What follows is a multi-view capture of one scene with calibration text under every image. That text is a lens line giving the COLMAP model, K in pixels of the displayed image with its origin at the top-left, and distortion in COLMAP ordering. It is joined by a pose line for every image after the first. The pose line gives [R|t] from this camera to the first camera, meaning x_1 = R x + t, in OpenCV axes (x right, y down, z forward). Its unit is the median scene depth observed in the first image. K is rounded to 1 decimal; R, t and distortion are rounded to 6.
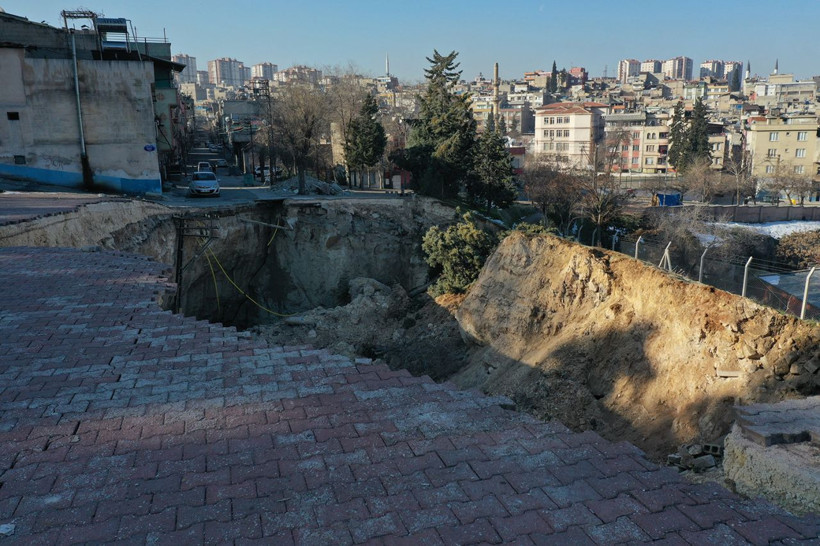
lens RADIAL K [[649.0, 0, 410.0], [0, 649.0, 273.0], [0, 0, 1]] dist [0.012376, -0.000614]
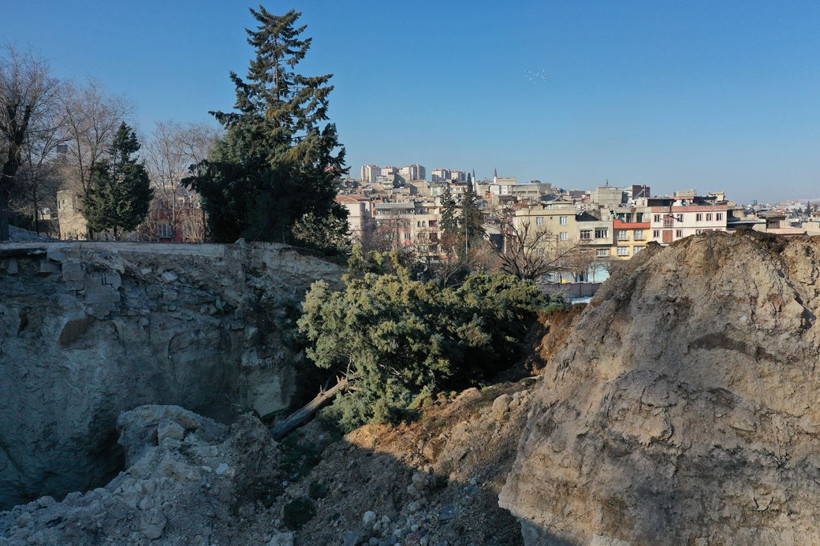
lens RADIAL K [[649.0, 0, 410.0], [0, 649.0, 273.0], [0, 0, 1]] dist [0.012376, -0.000614]
pose [[0.928318, -0.025948, 0.370881, -0.063873], [0.082644, 0.987006, -0.137804, -0.005888], [-0.362486, 0.158577, 0.918399, 0.446962]]
